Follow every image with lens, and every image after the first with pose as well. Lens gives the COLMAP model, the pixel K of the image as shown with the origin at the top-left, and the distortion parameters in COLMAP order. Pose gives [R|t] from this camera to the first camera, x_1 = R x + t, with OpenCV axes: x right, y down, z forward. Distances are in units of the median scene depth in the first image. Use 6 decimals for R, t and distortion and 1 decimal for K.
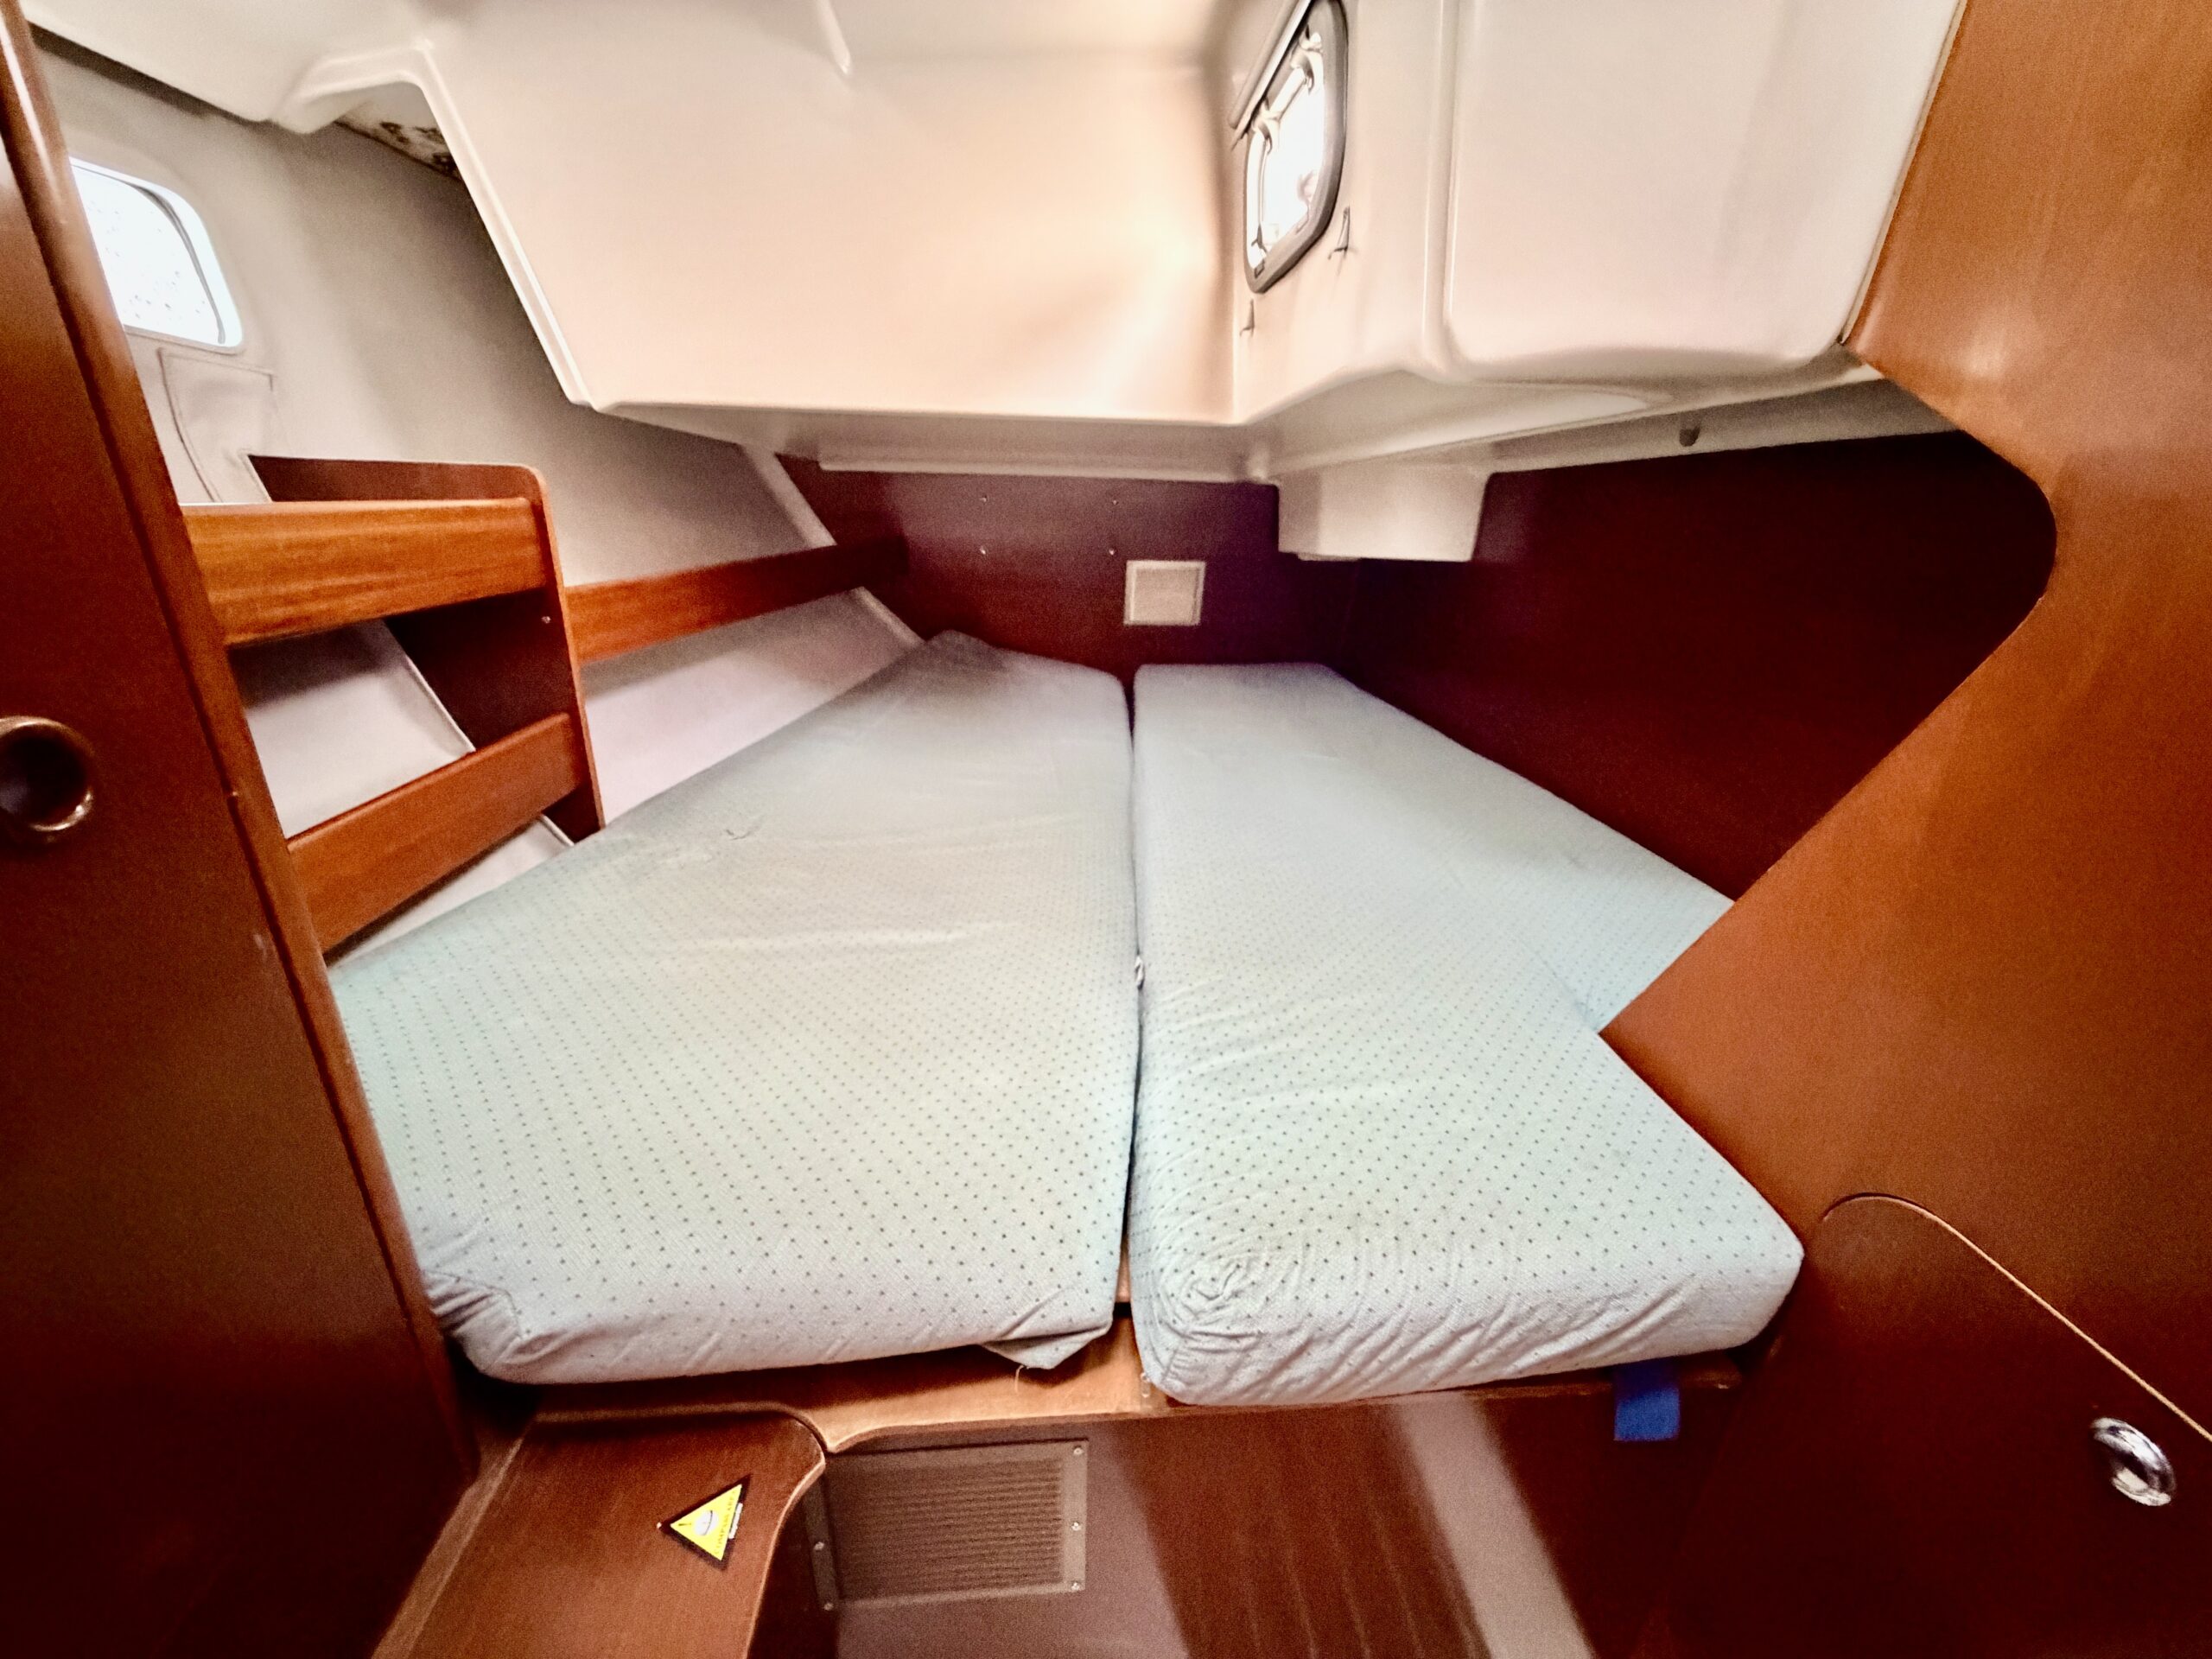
lens RADIAL K [[882.7, 0, 1098.6], [0, 882.7, 824.0], [0, 0, 1]] dist [0.001202, 0.000415]
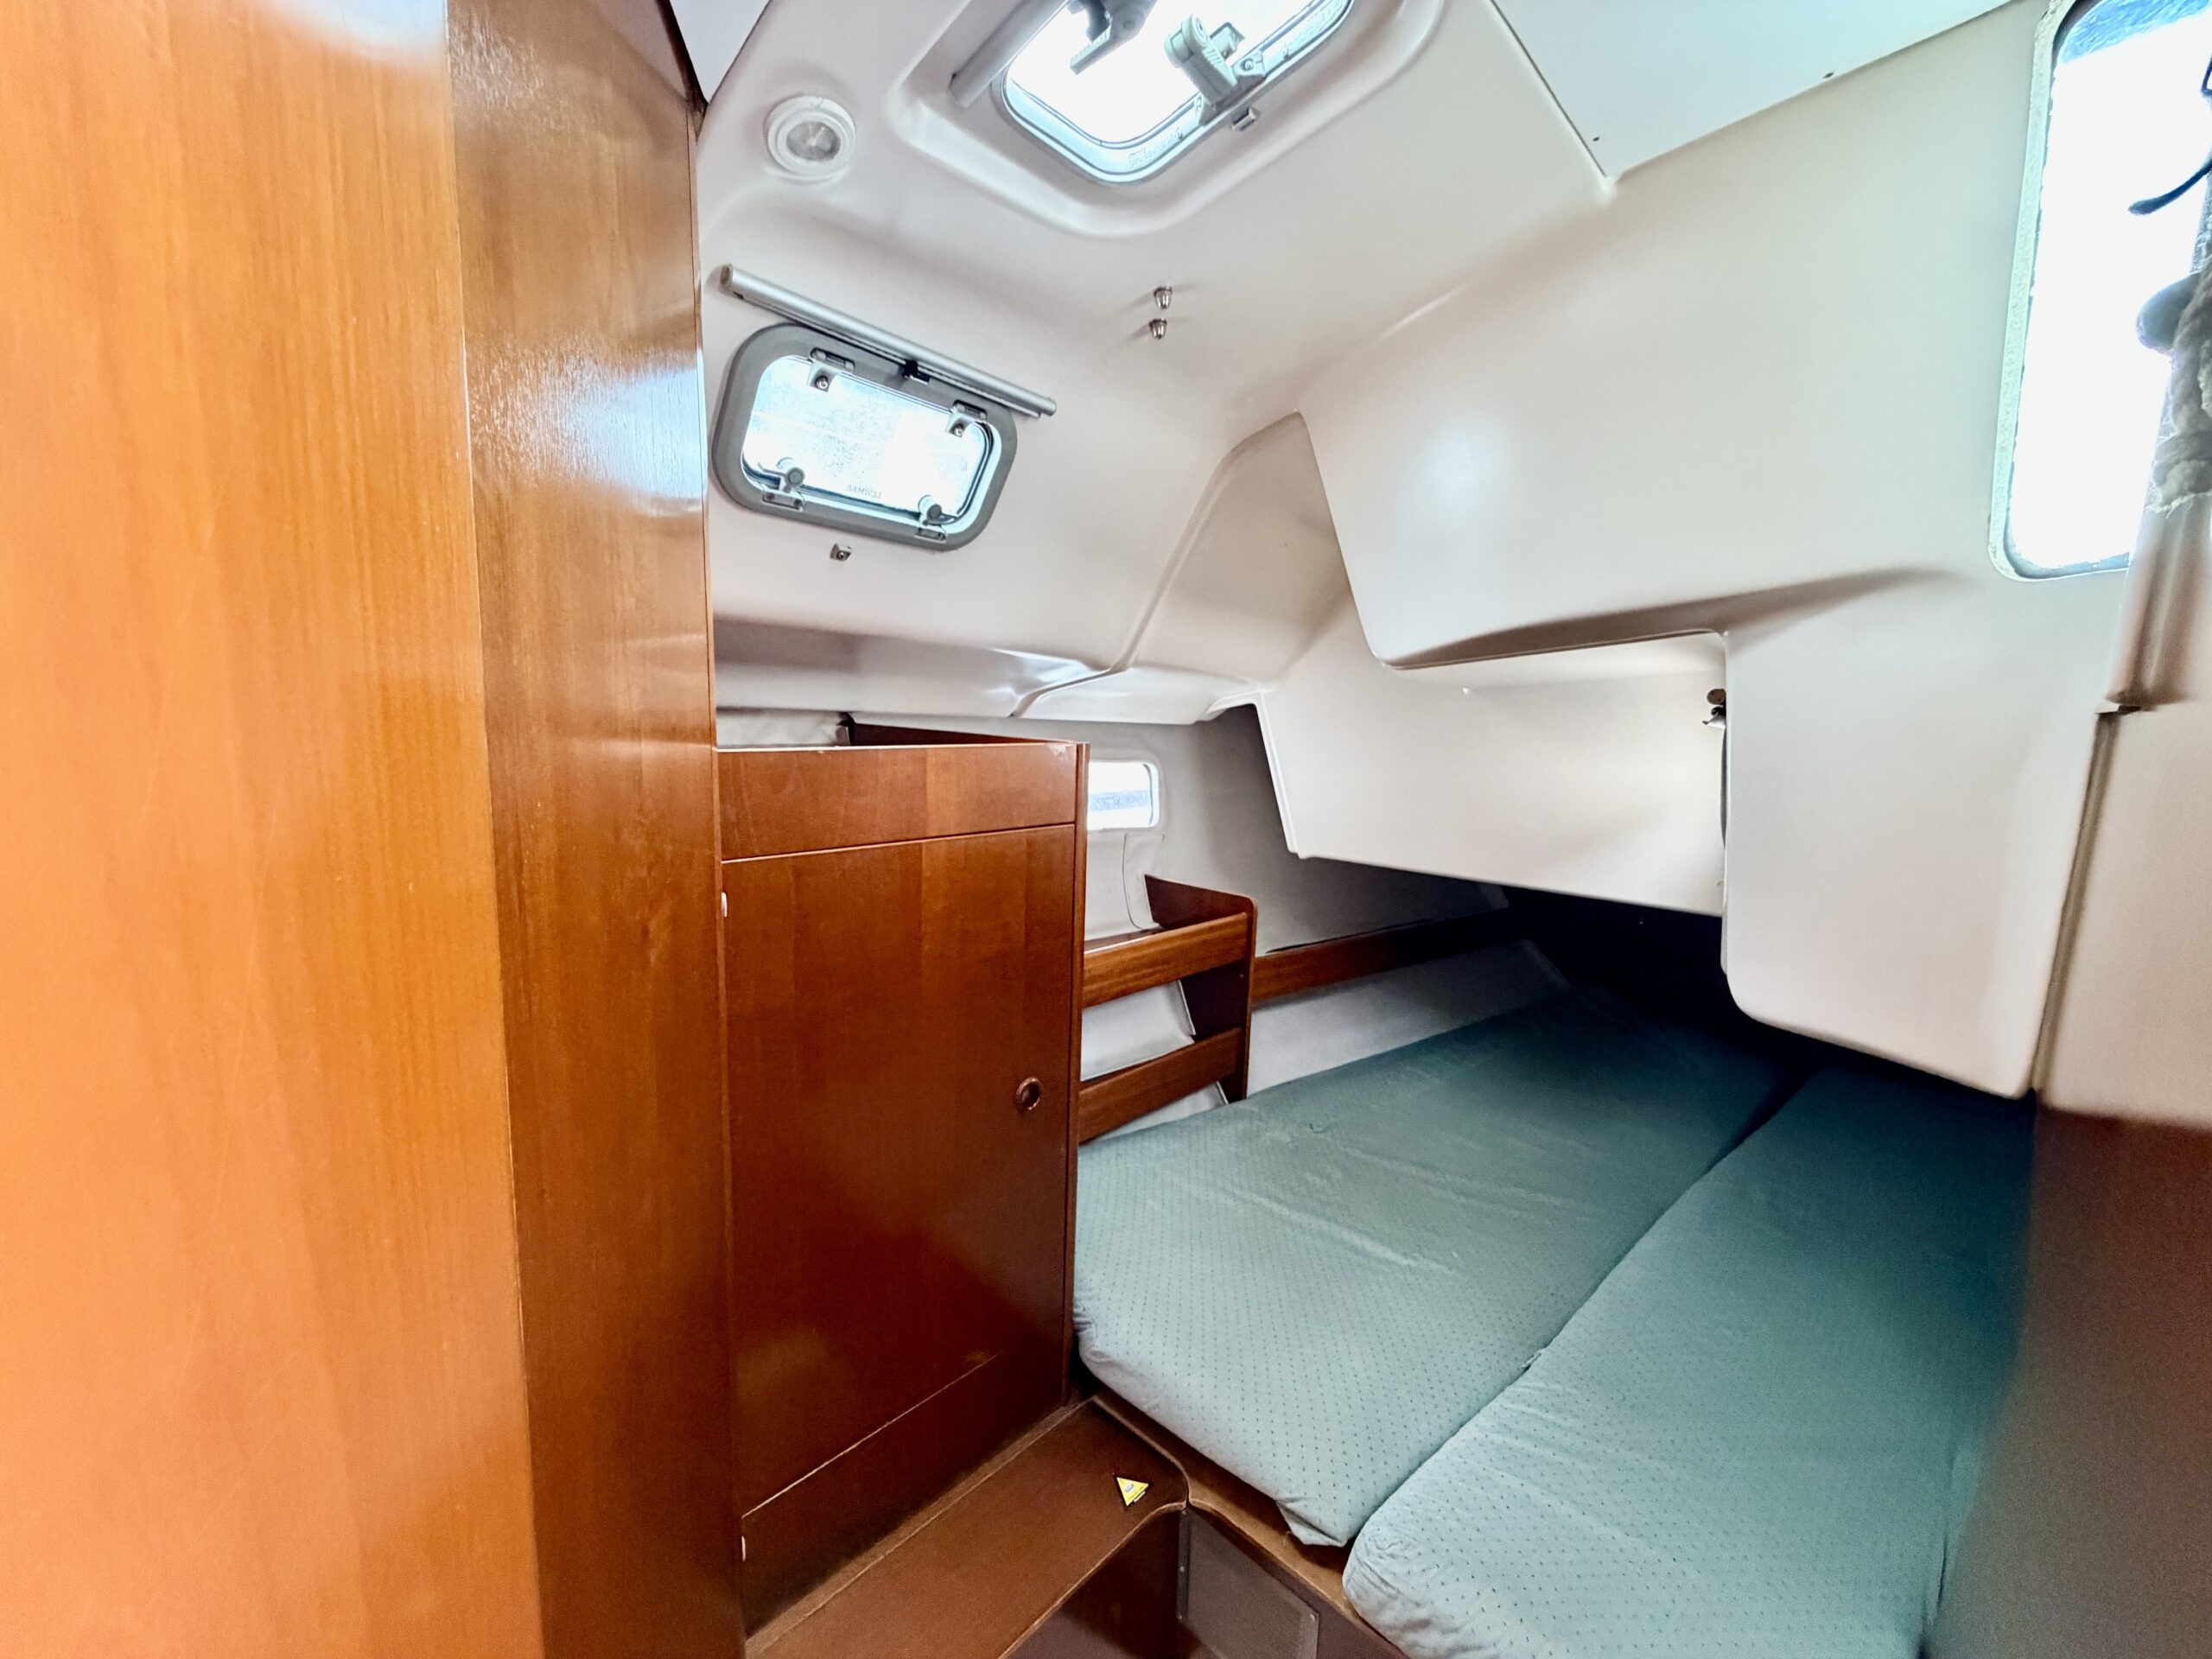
lens RADIAL K [[882.7, 0, 1098.6], [0, 882.7, 824.0], [0, 0, 1]] dist [0.001202, 0.000415]
pose [[0.662442, 0.084877, -0.744290, 0.525419], [-0.272006, 0.953002, -0.133416, -0.229097], [0.697985, 0.290832, 0.654395, -0.493413]]
